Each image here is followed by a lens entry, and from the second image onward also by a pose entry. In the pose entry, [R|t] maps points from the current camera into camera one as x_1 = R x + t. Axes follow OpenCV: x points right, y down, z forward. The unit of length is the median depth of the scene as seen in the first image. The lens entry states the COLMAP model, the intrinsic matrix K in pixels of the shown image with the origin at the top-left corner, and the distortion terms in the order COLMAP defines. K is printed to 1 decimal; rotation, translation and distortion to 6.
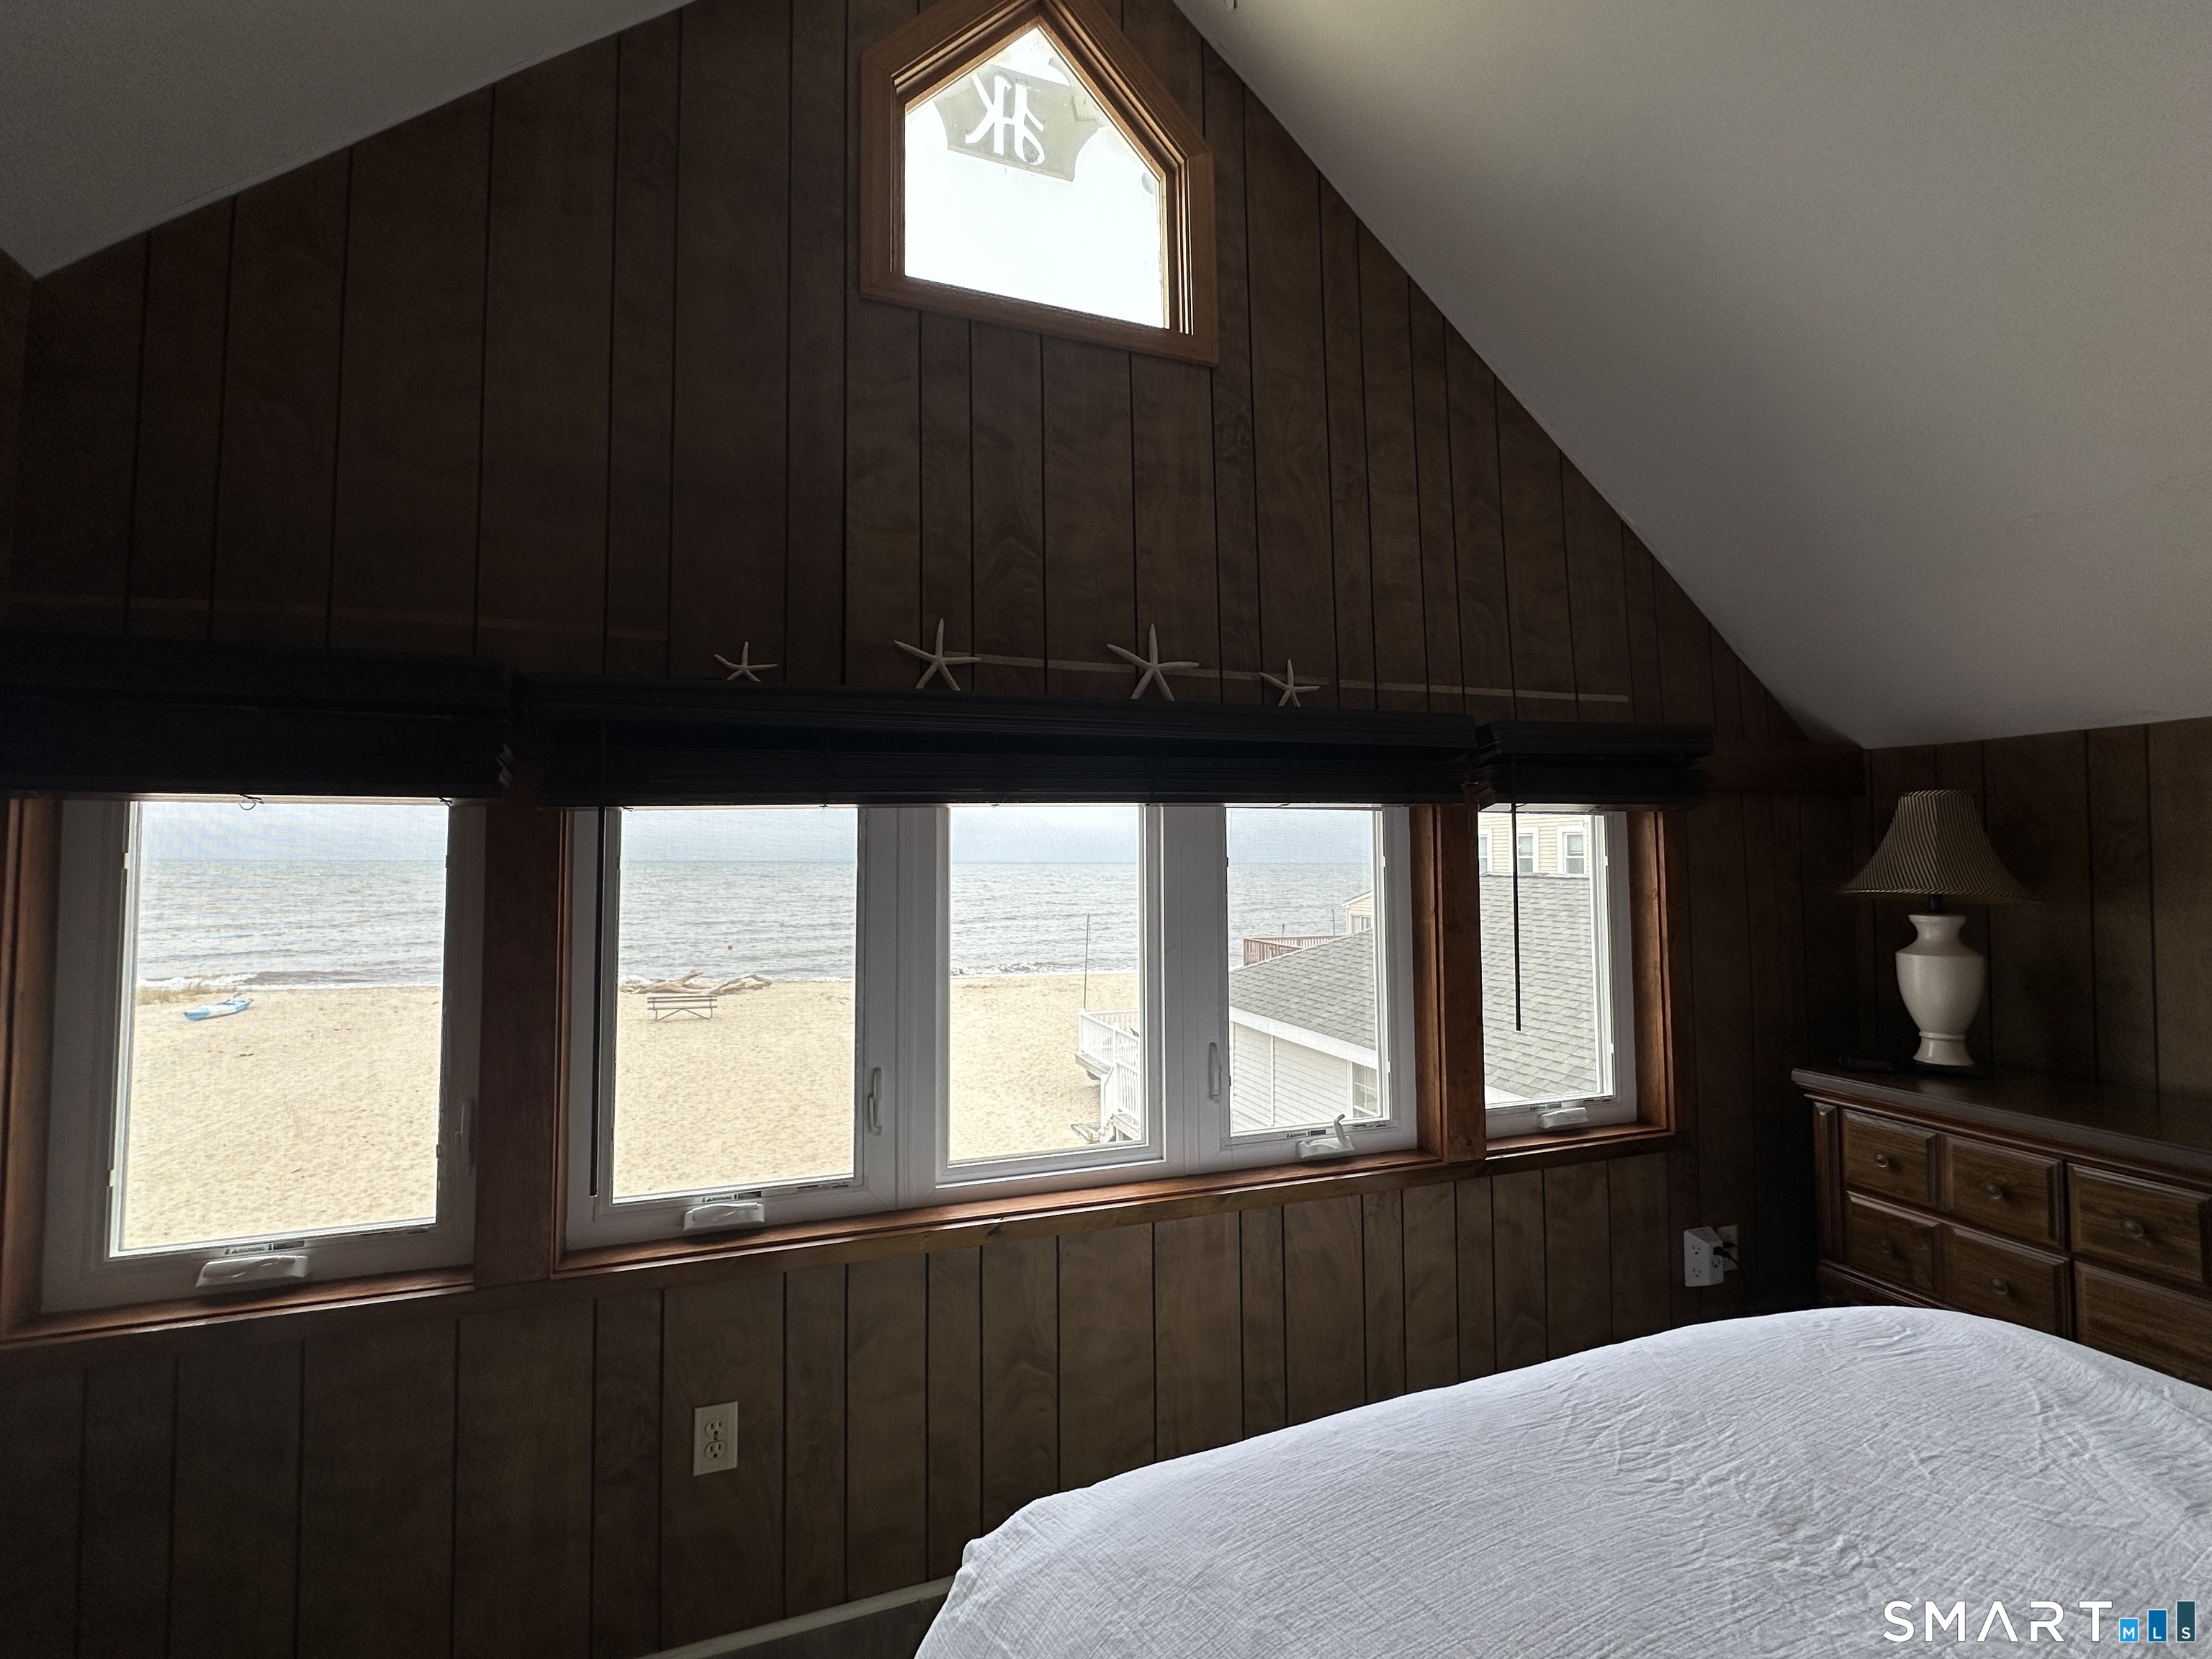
lens RADIAL K [[952.3, 0, 1106.0], [0, 952.3, 829.5], [0, 0, 1]] dist [-0.002620, -0.000416]
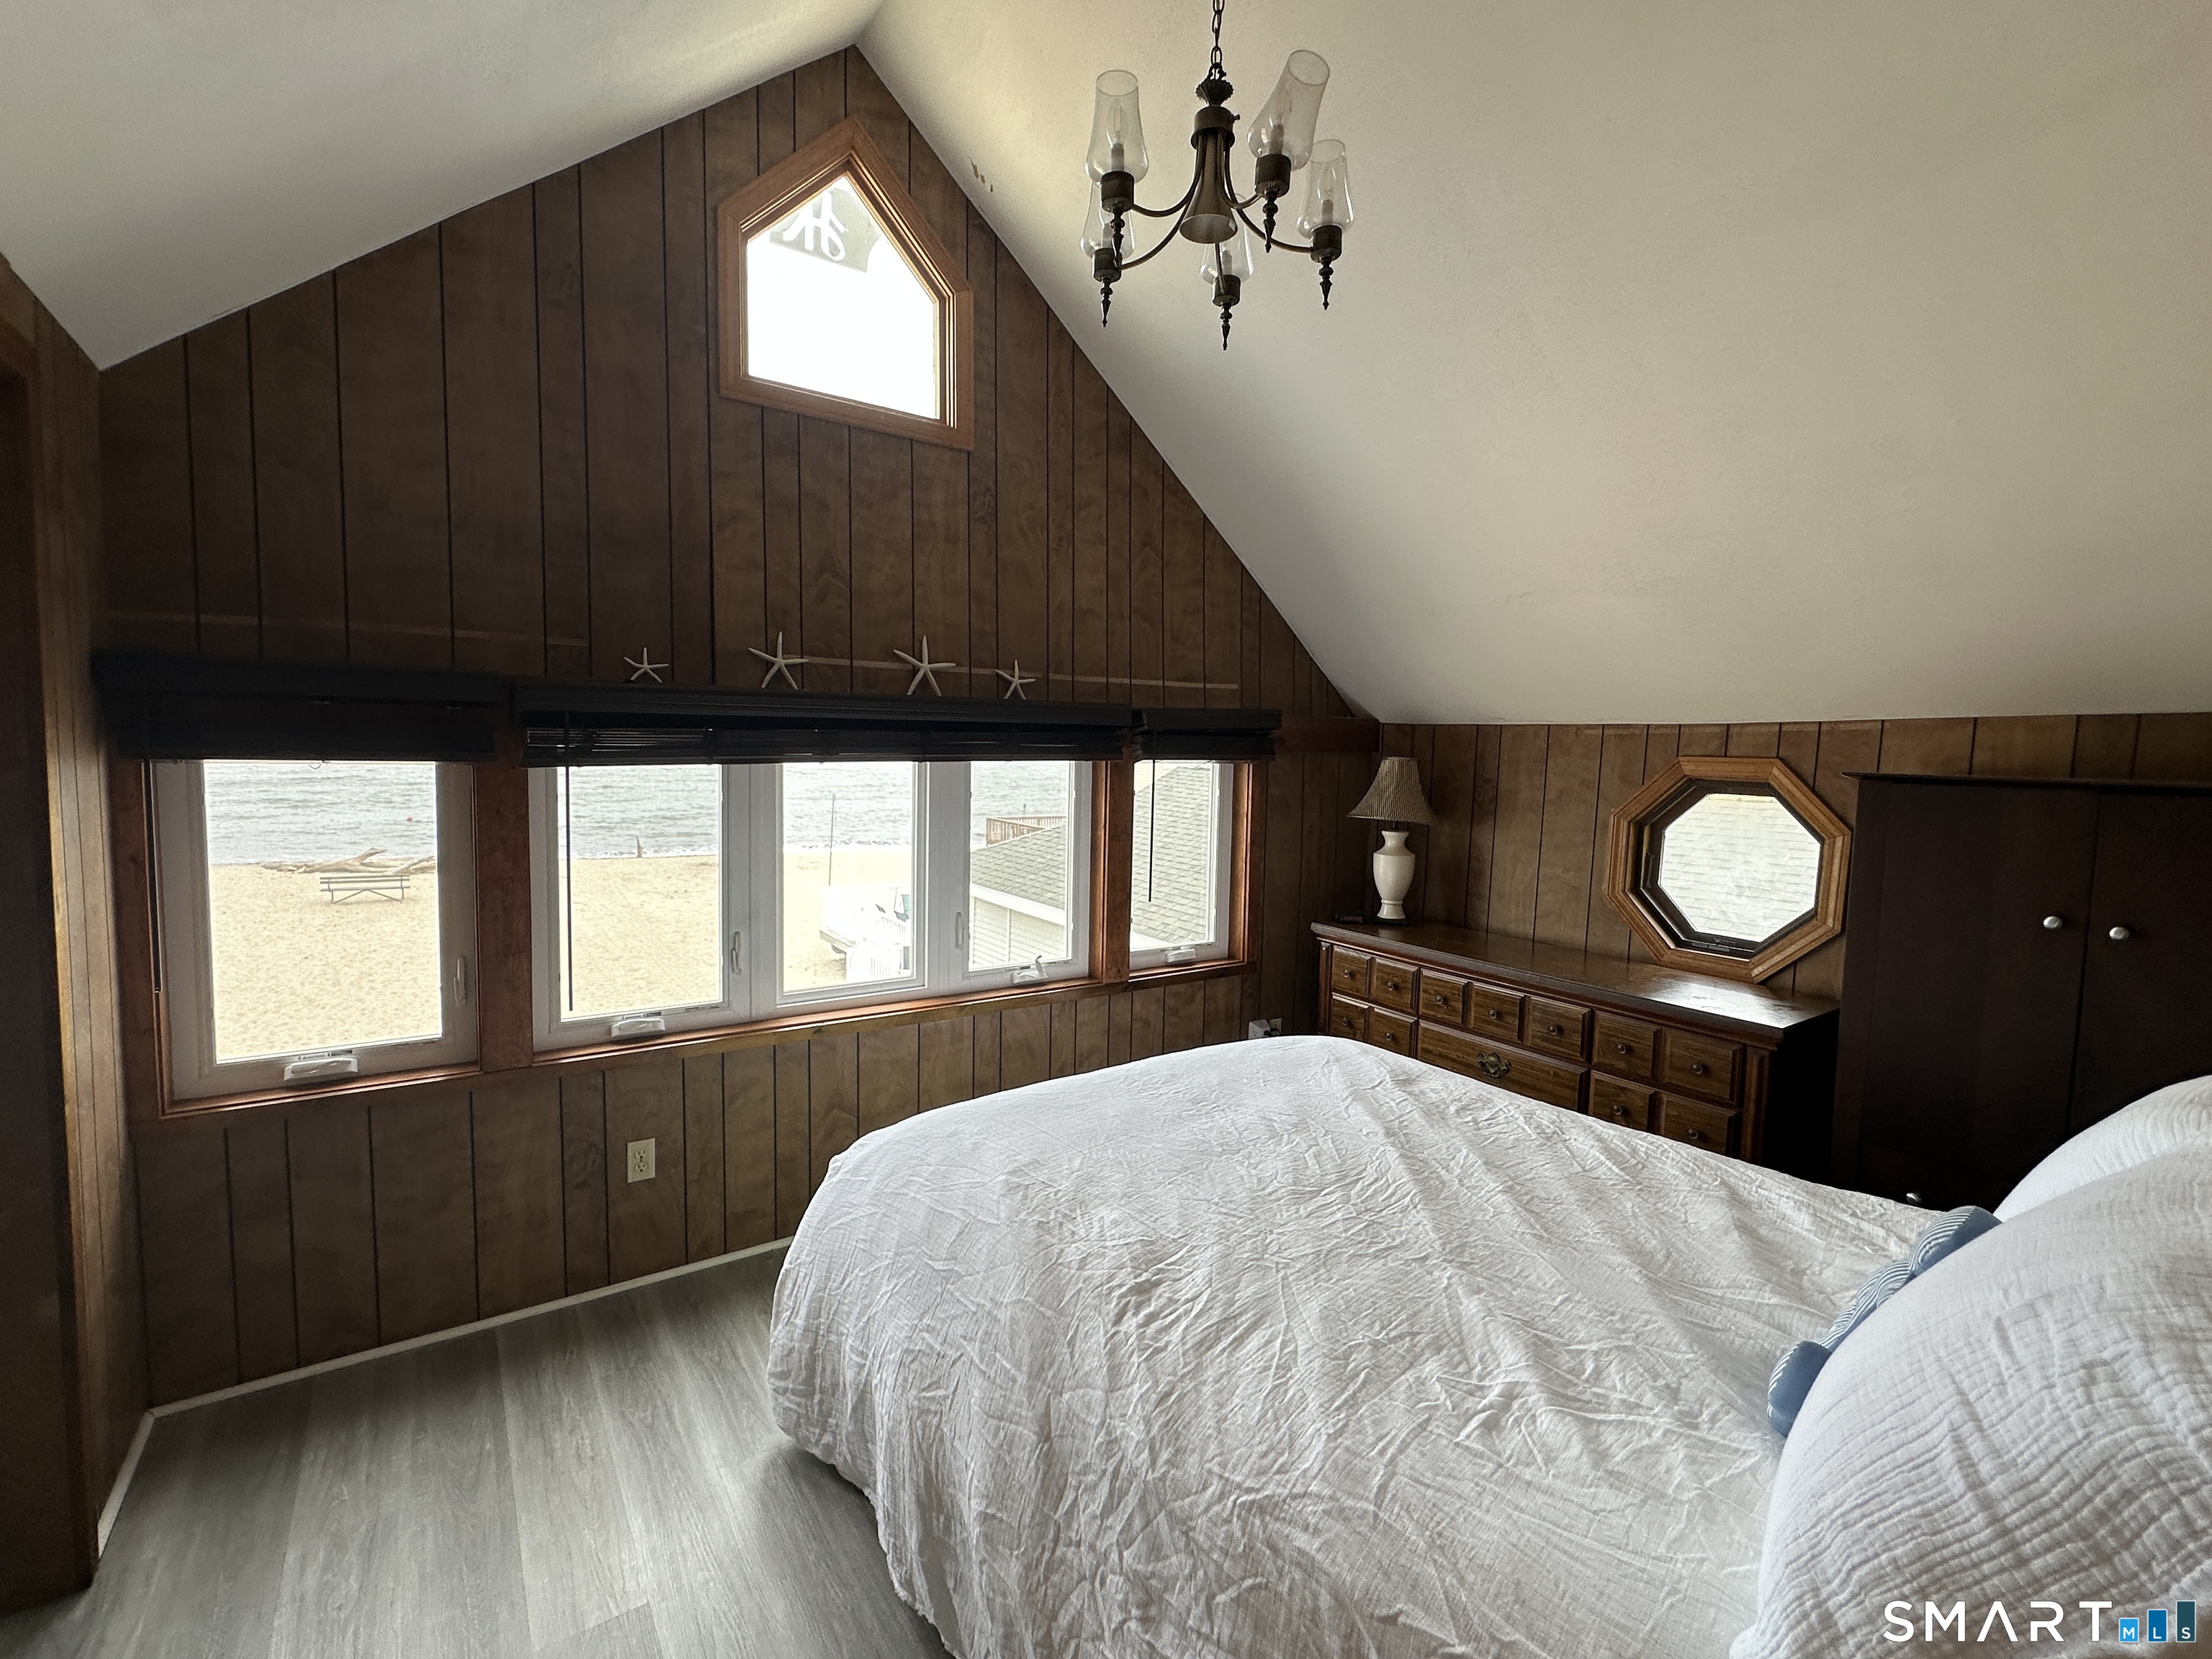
lens RADIAL K [[952.3, 0, 1106.0], [0, 952.3, 829.5], [0, 0, 1]] dist [-0.002620, -0.000416]
pose [[0.964578, 0.006859, 0.263709, -0.064758], [-0.040748, 0.991538, 0.123258, -0.106758], [-0.260632, -0.129638, 0.956695, -0.510348]]
